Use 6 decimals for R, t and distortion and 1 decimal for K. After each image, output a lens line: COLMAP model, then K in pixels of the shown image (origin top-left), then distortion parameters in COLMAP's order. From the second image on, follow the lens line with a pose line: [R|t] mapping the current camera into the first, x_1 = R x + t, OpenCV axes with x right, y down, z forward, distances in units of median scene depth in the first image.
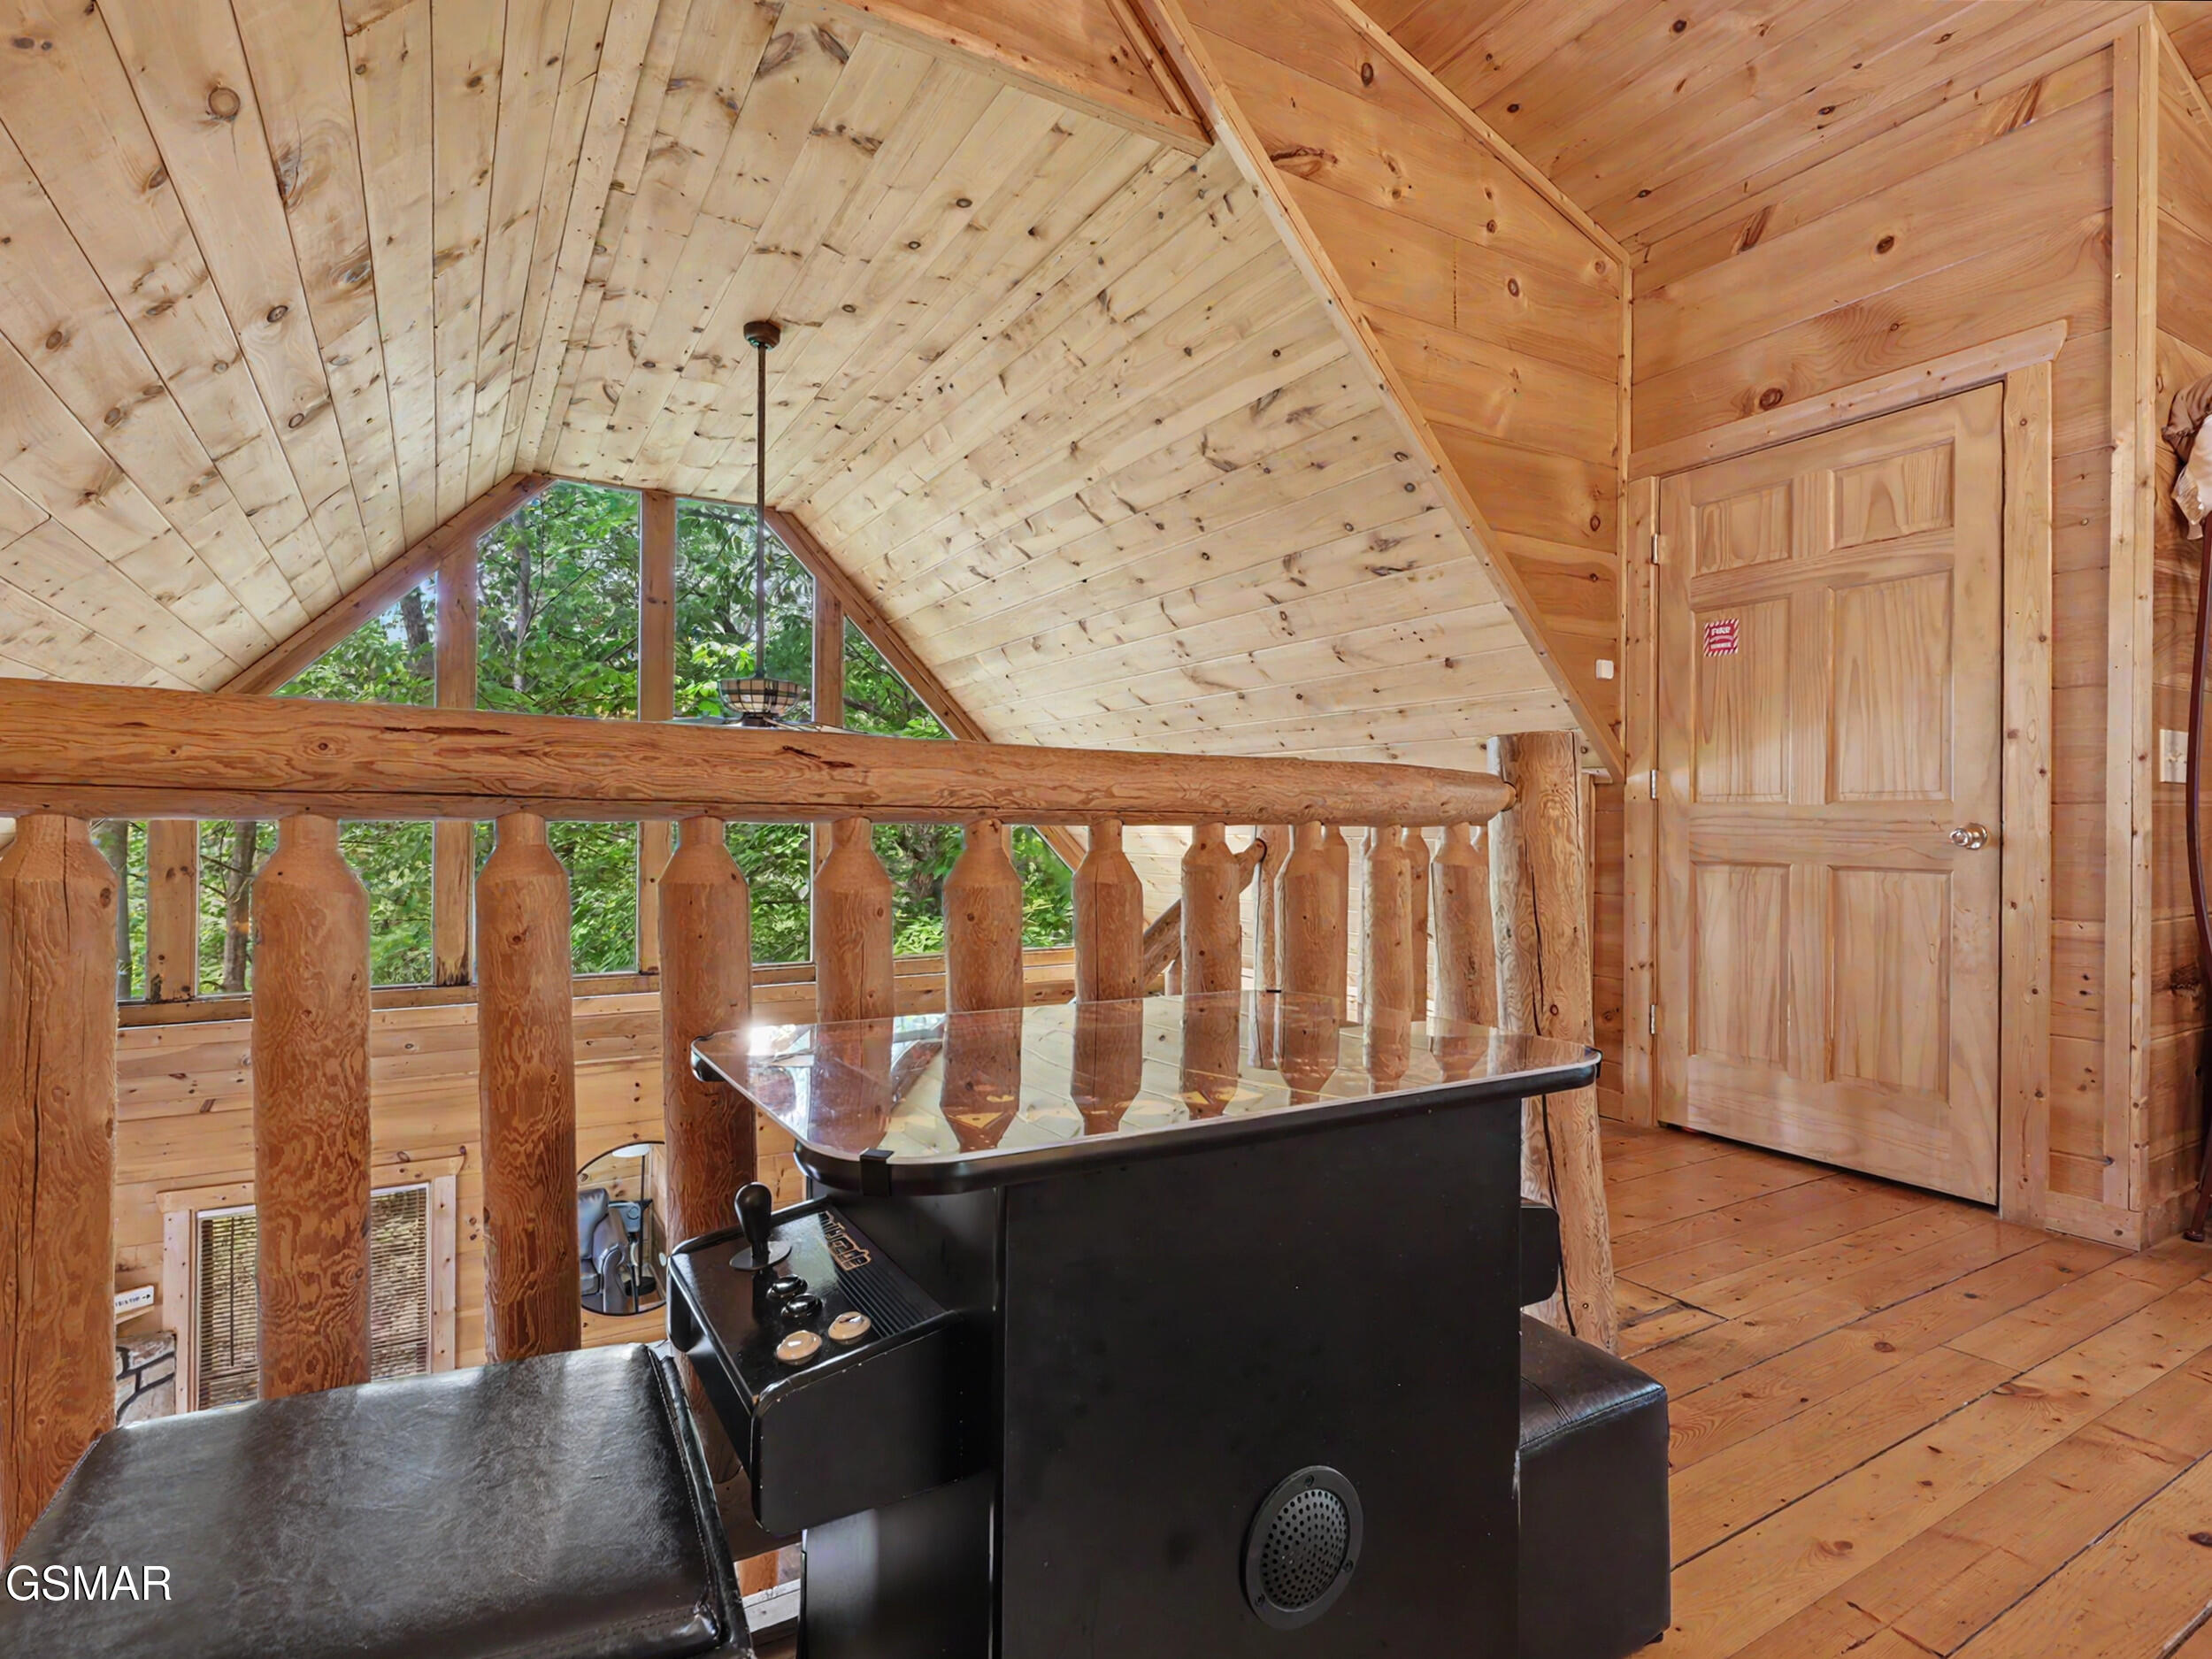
lens RADIAL K [[1150.5, 0, 1102.5], [0, 1150.5, 828.8], [0, 0, 1]] dist [-0.011971, 0.003573]
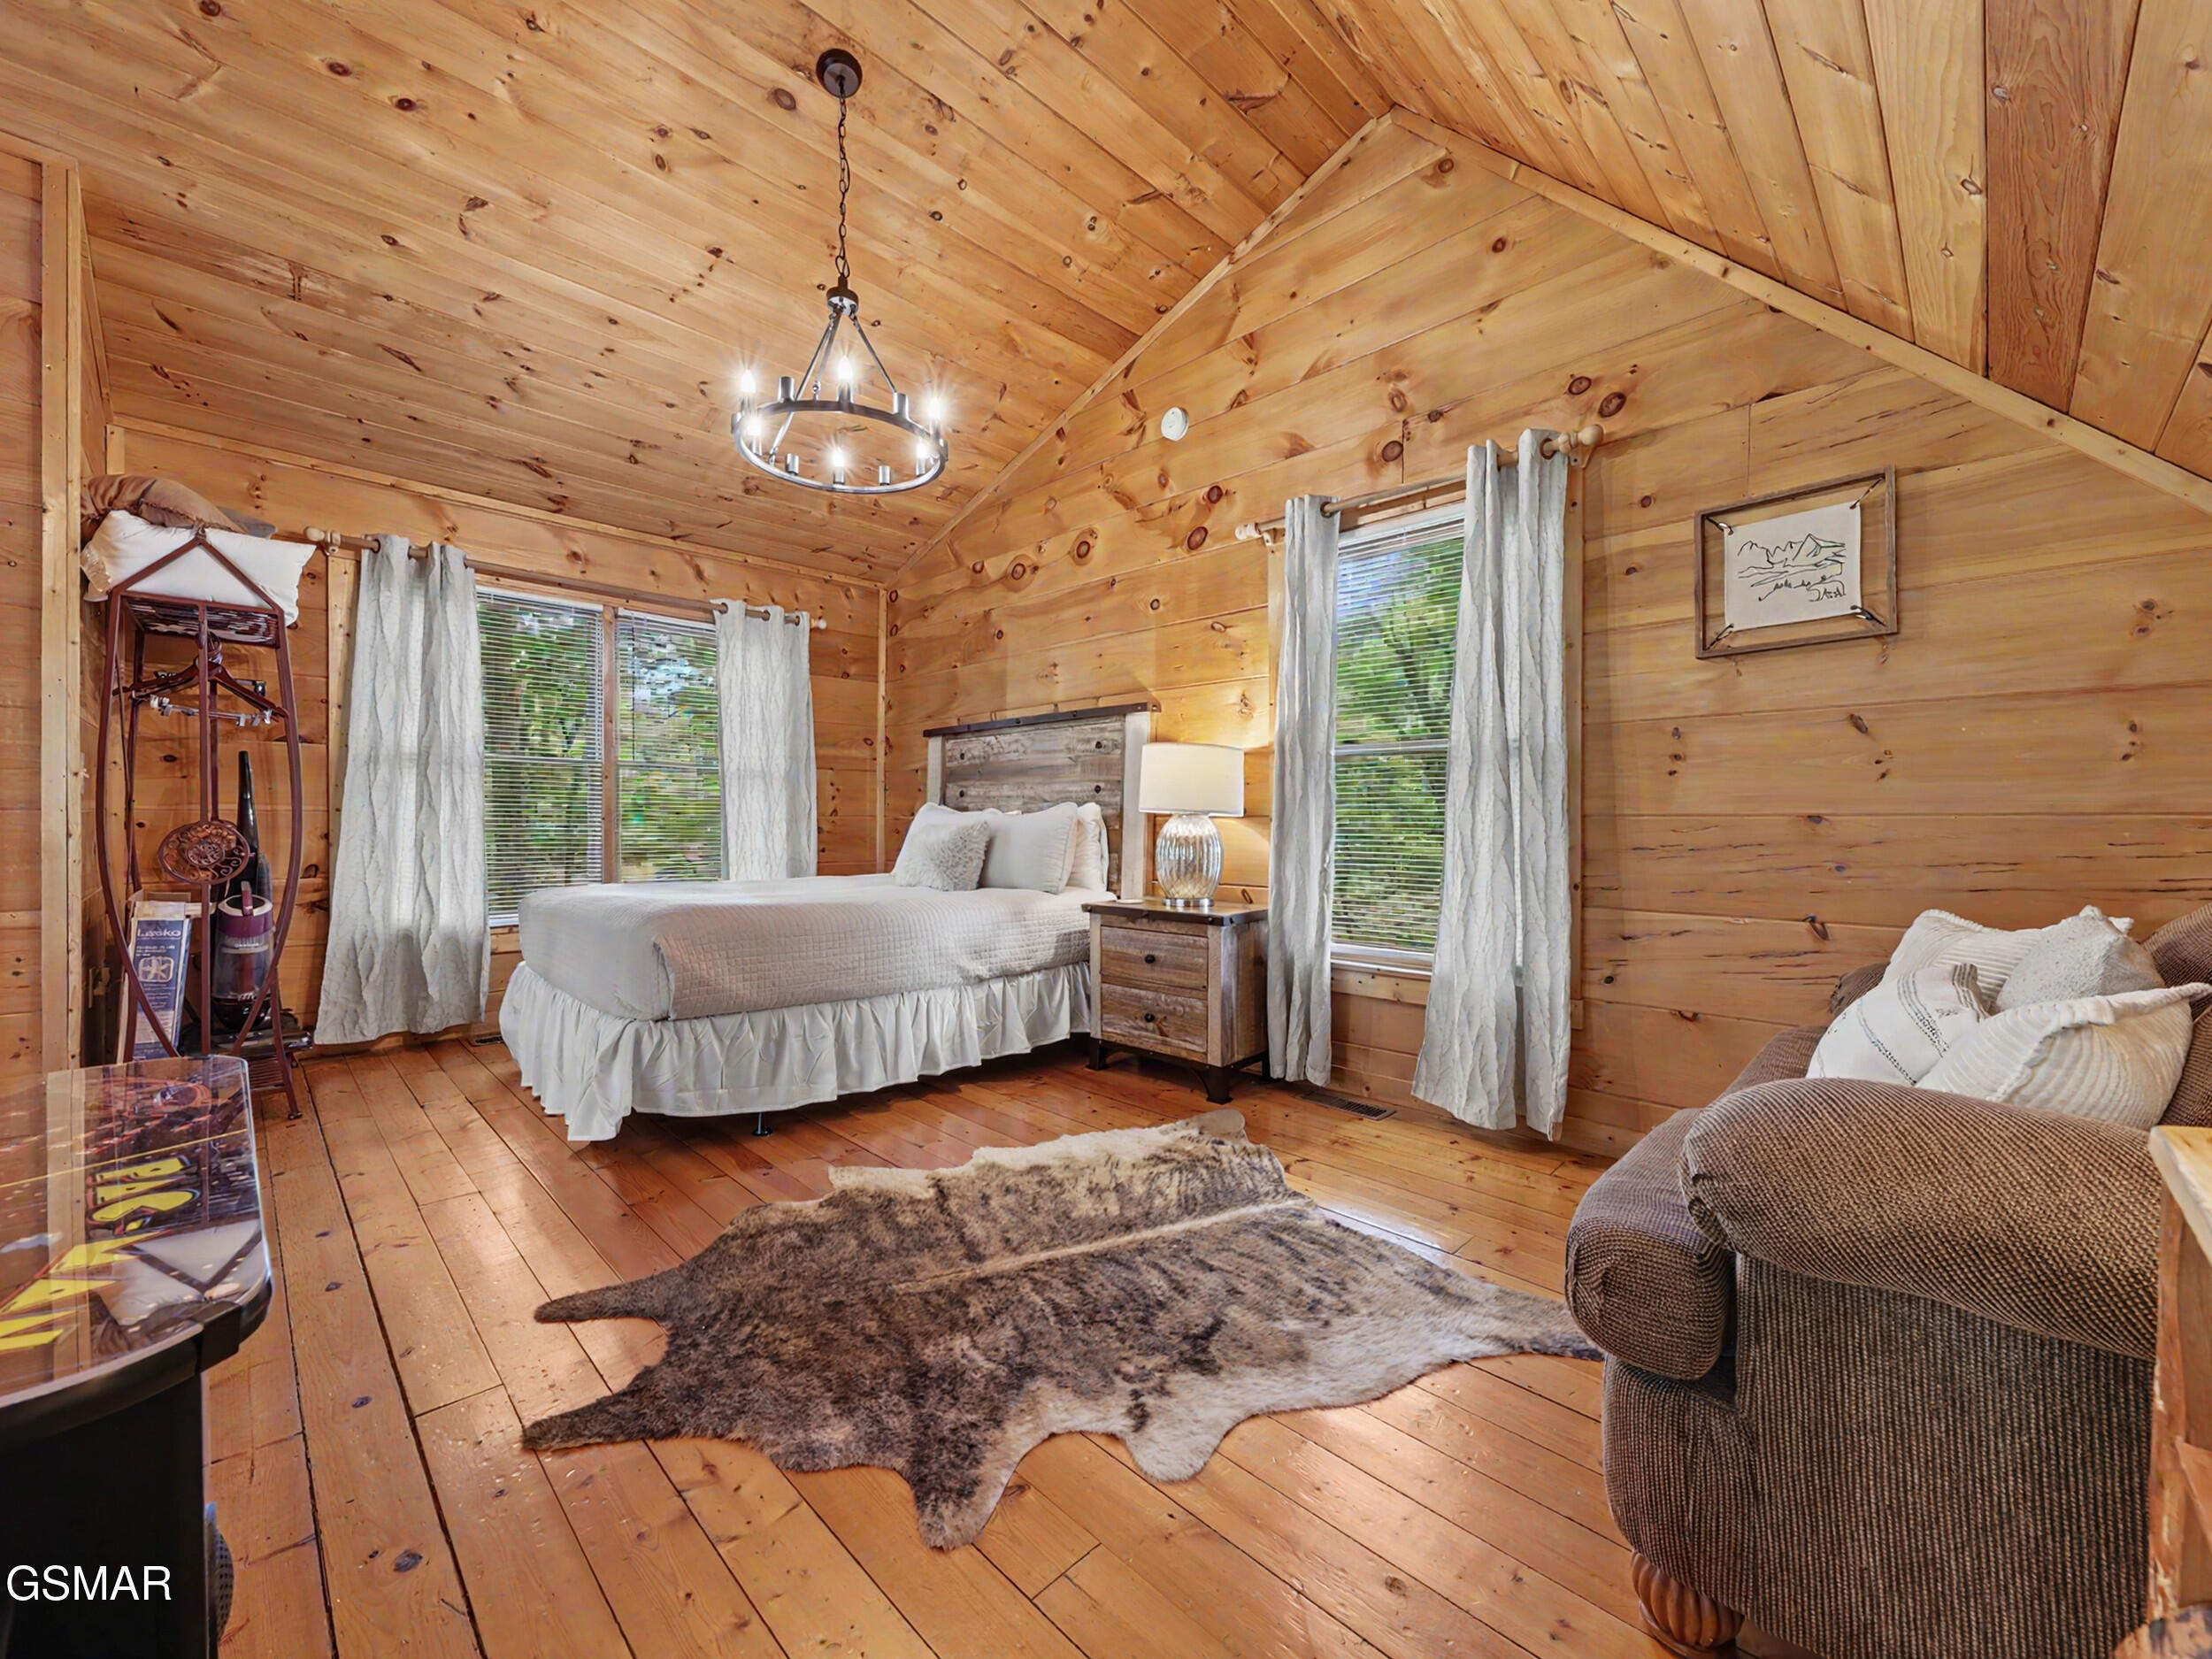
lens RADIAL K [[885.3, 0, 1105.9], [0, 885.3, 827.4], [0, 0, 1]] dist [-0.003716, 0.000418]
pose [[-0.272904, -0.011137, 0.961977, -0.219144], [-0.003620, 0.999938, 0.010550, -0.012881], [-0.962034, -0.000604, -0.272928, 0.138822]]
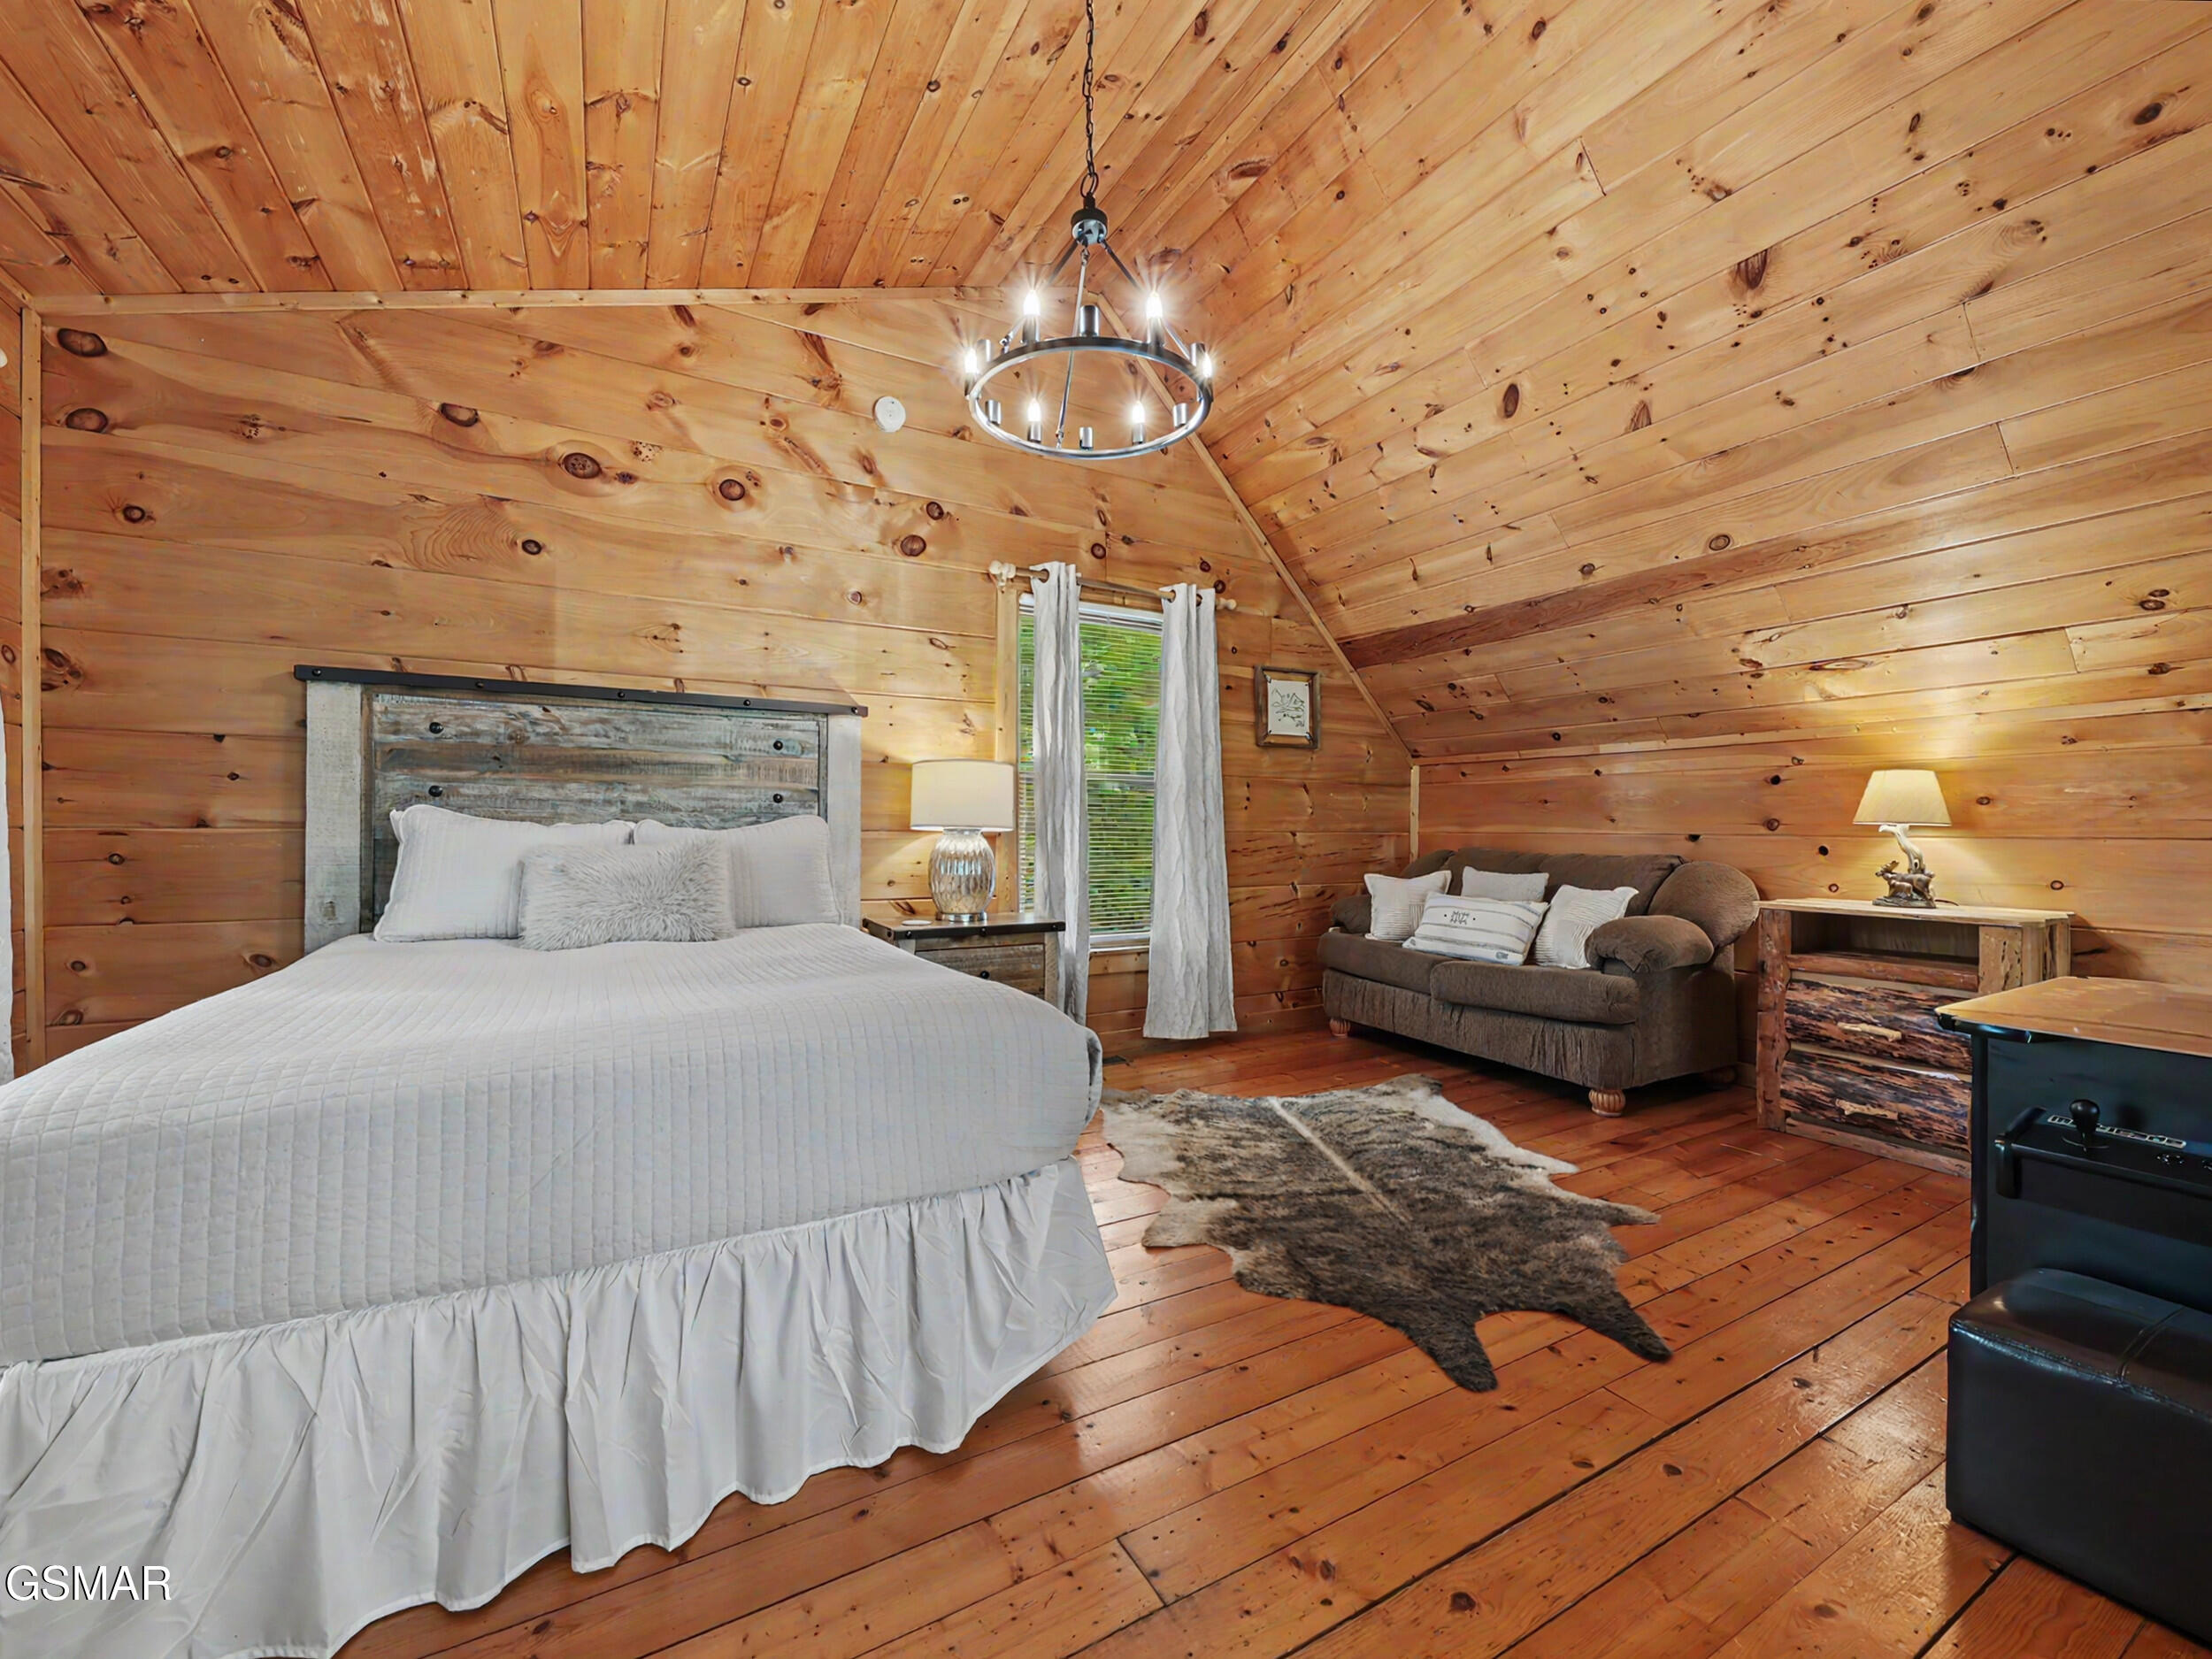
lens RADIAL K [[885.3, 0, 1097.8], [0, 885.3, 833.1], [0, 0, 1]] dist [-0.003716, 0.000418]
pose [[-0.999942, -0.006621, -0.008476, 0.534726], [-0.006672, 0.999960, 0.006019, -0.021774], [0.008436, 0.006075, -0.999946, 0.751796]]
